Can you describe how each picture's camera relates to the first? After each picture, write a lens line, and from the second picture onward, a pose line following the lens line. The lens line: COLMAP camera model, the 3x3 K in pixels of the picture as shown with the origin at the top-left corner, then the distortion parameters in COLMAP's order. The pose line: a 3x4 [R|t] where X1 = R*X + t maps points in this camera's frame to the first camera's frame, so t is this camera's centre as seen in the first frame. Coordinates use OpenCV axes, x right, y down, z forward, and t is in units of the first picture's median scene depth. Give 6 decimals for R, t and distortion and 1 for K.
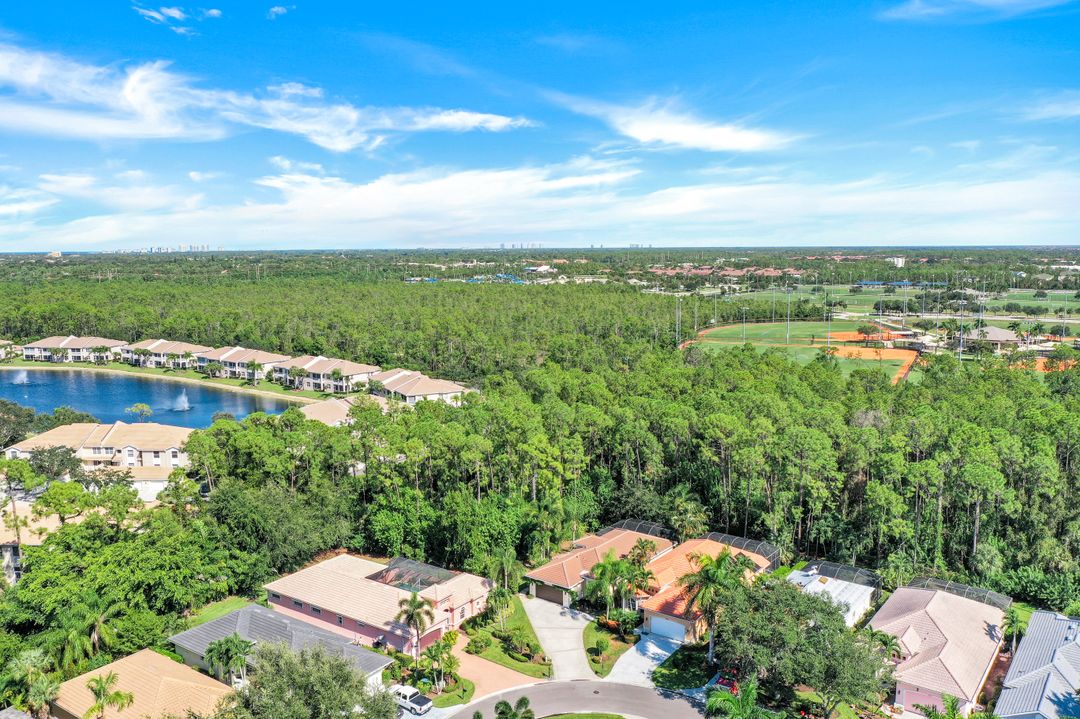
lens RADIAL K [[873.3, 0, 540.0], [0, 873.3, 359.5], [0, 0, 1]] dist [-0.001294, -0.000672]
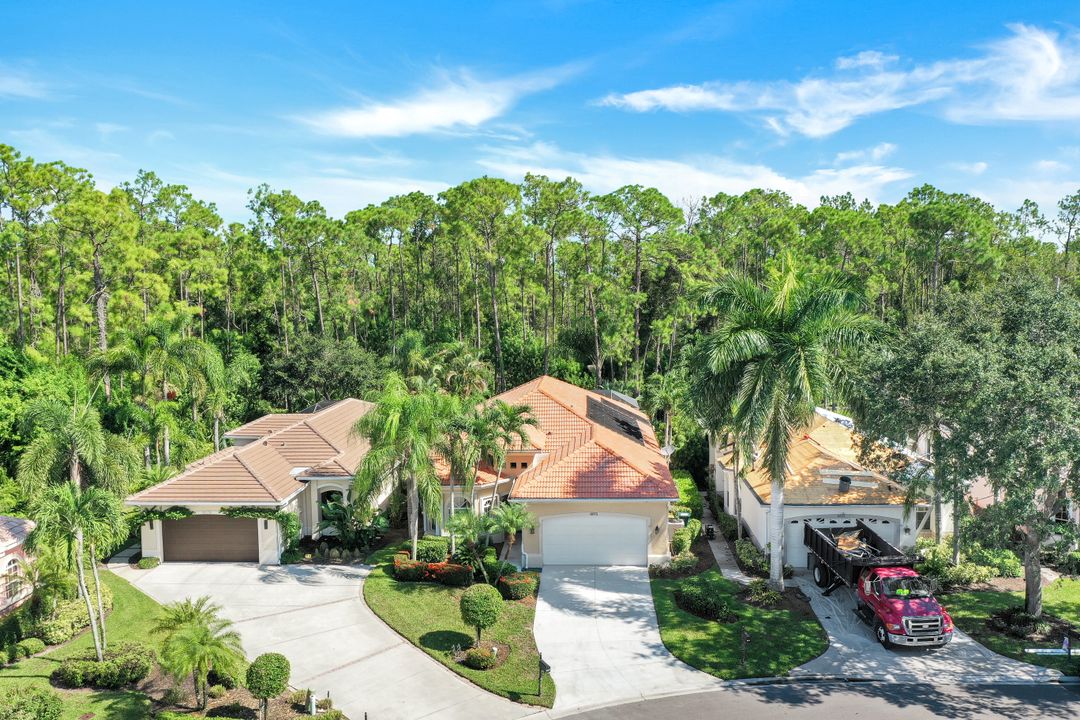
lens RADIAL K [[873.3, 0, 540.0], [0, 873.3, 360.0], [0, 0, 1]] dist [-0.001294, -0.000672]
pose [[0.839303, -0.061324, 0.540194, -0.068779], [0.089215, 0.995684, -0.025581, 0.238316], [-0.536293, 0.069664, 0.841152, 0.691965]]
